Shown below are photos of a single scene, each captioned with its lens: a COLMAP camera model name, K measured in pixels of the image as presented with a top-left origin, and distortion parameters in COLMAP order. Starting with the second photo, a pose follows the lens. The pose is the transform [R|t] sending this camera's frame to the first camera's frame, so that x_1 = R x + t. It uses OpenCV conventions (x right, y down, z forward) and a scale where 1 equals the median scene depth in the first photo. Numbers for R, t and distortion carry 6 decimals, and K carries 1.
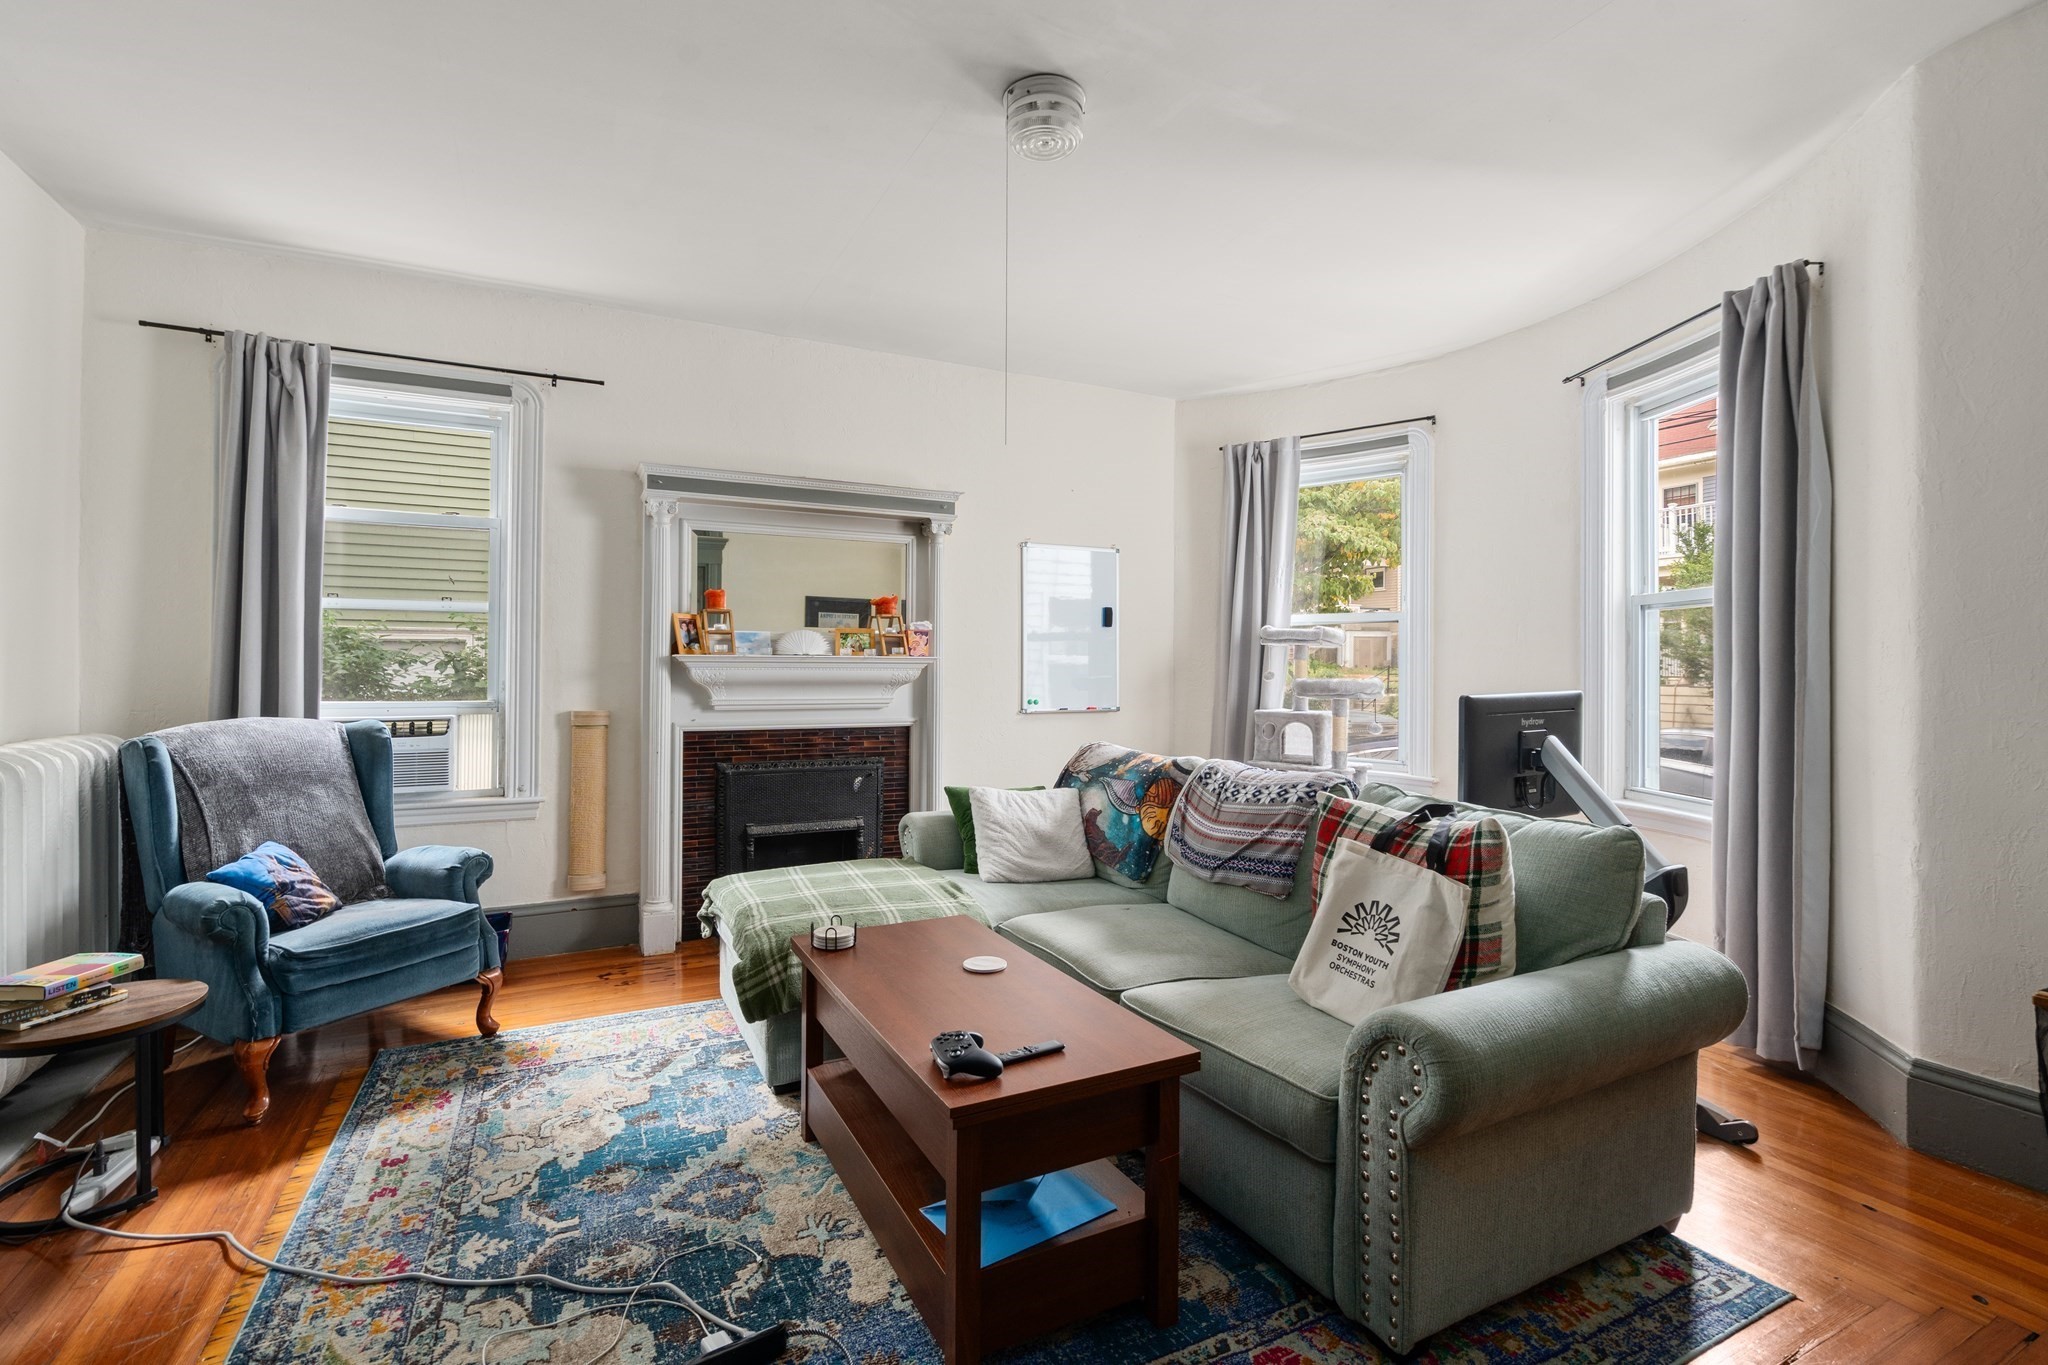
lens RADIAL K [[927.3, 0, 1018.8], [0, 927.3, 670.0], [0, 0, 1]] dist [-0.003212, 0.000644]
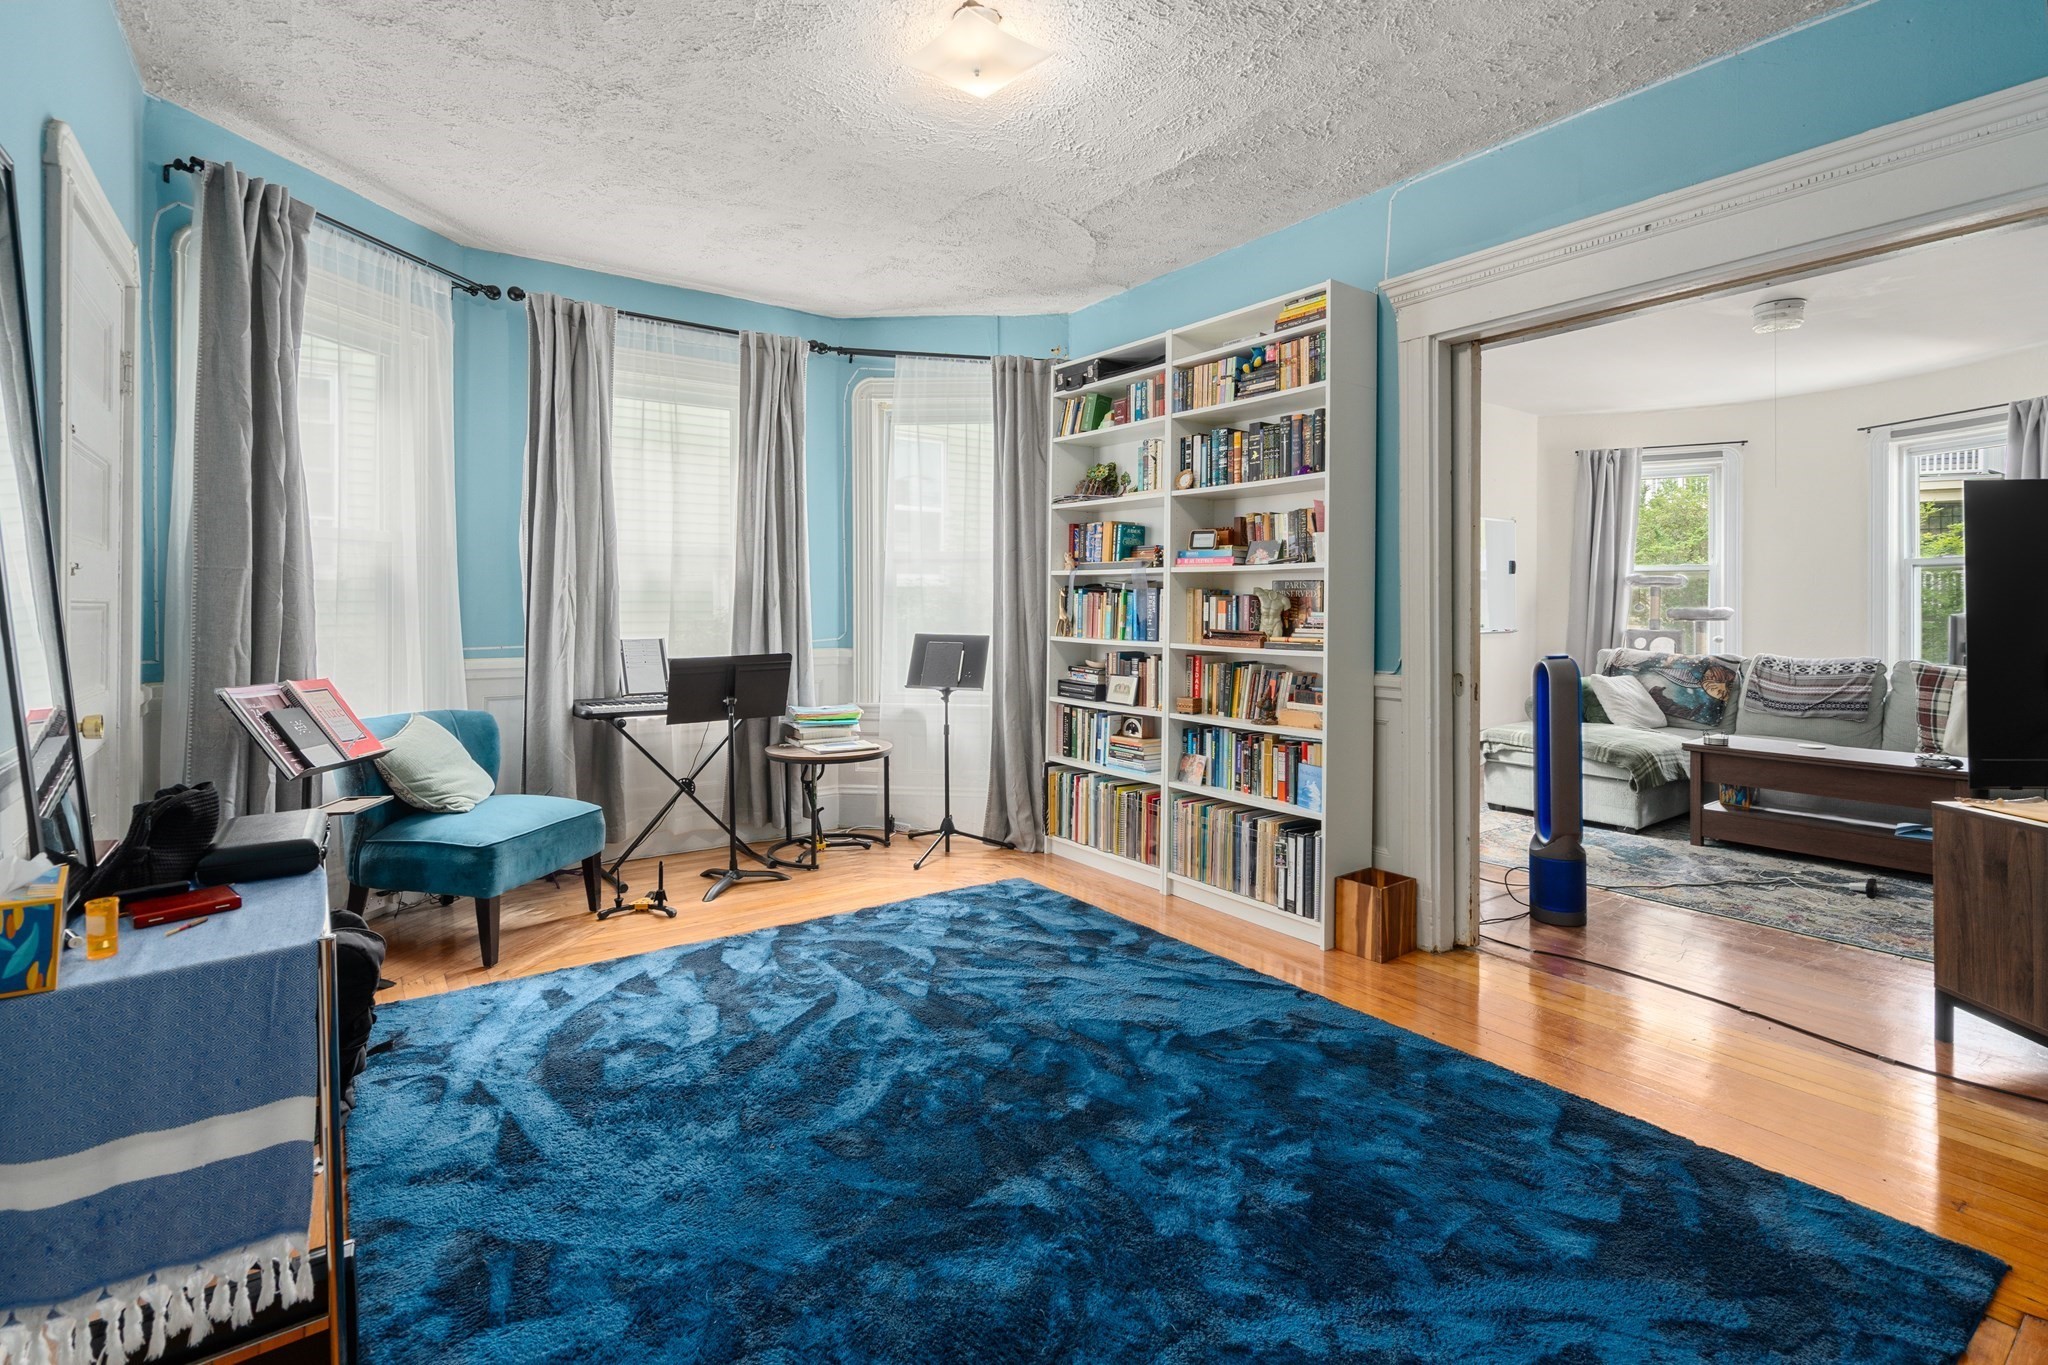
lens RADIAL K [[986.6, 0, 953.6], [0, 986.6, 608.7], [0, 0, 1]] dist [-0.003765, 0.001198]
pose [[0.985741, -0.001428, 0.168266, -1.476604], [0.001566, 0.999999, -0.000689, 0.010350], [-0.168264, 0.000943, 0.985741, -0.528951]]
